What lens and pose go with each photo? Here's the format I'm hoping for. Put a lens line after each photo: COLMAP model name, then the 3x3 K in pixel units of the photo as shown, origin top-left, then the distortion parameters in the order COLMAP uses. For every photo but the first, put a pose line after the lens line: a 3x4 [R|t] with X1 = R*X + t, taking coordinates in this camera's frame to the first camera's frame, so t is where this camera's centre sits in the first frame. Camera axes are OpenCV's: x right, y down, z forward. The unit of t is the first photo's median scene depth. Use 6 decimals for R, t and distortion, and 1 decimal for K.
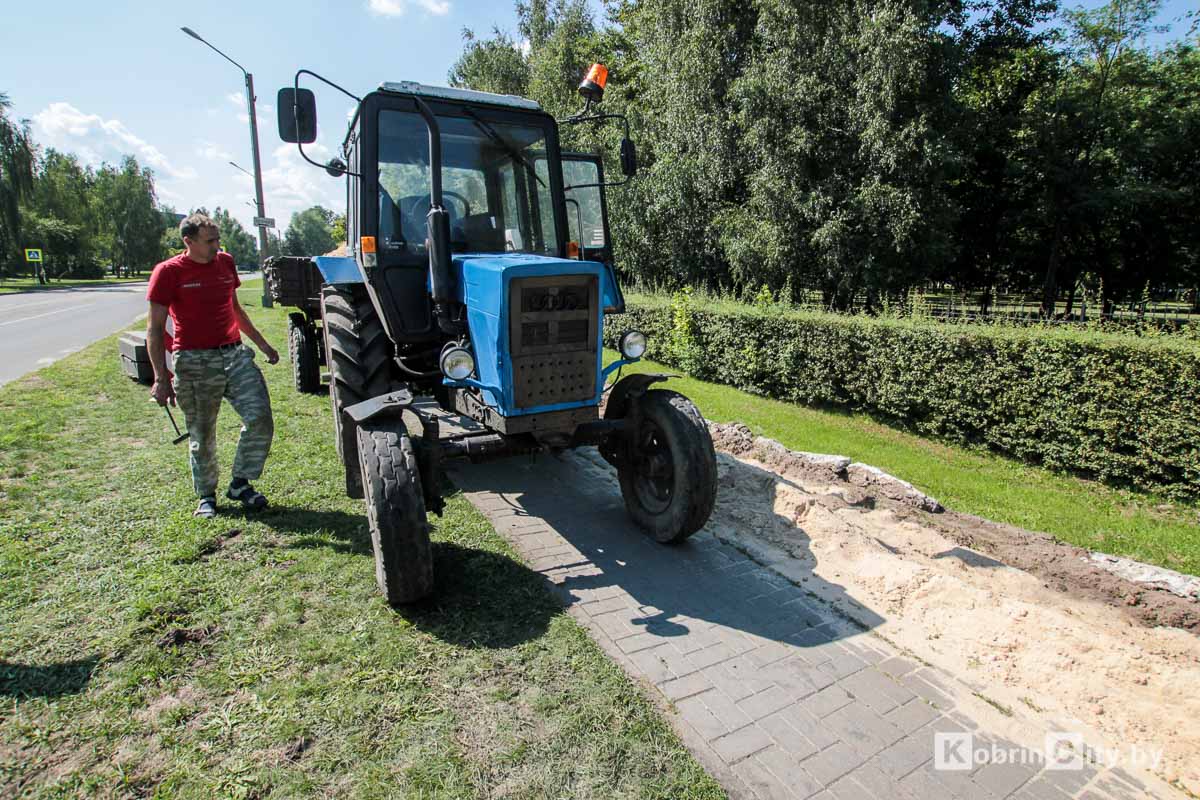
lens RADIAL K [[590.6, 0, 600.0], [0, 590.6, 400.0], [0, 0, 1]] dist [-0.029836, -0.000031]
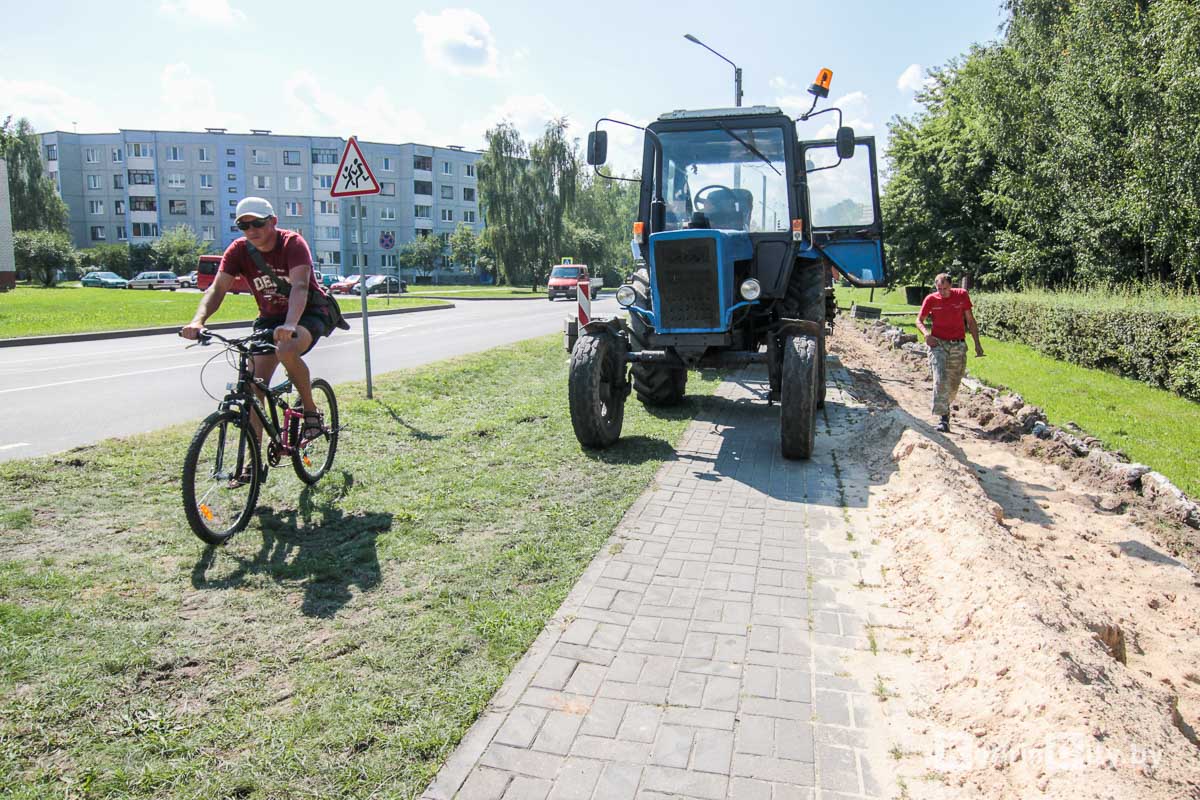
lens RADIAL K [[809.9, 0, 600.0], [0, 809.9, 400.0], [0, 0, 1]] dist [-0.005928, -0.002195]
pose [[0.737472, 0.094411, -0.668746, 1.036898], [-0.142420, 0.989654, -0.017340, 0.231456], [0.660190, 0.108031, 0.743289, -0.565369]]
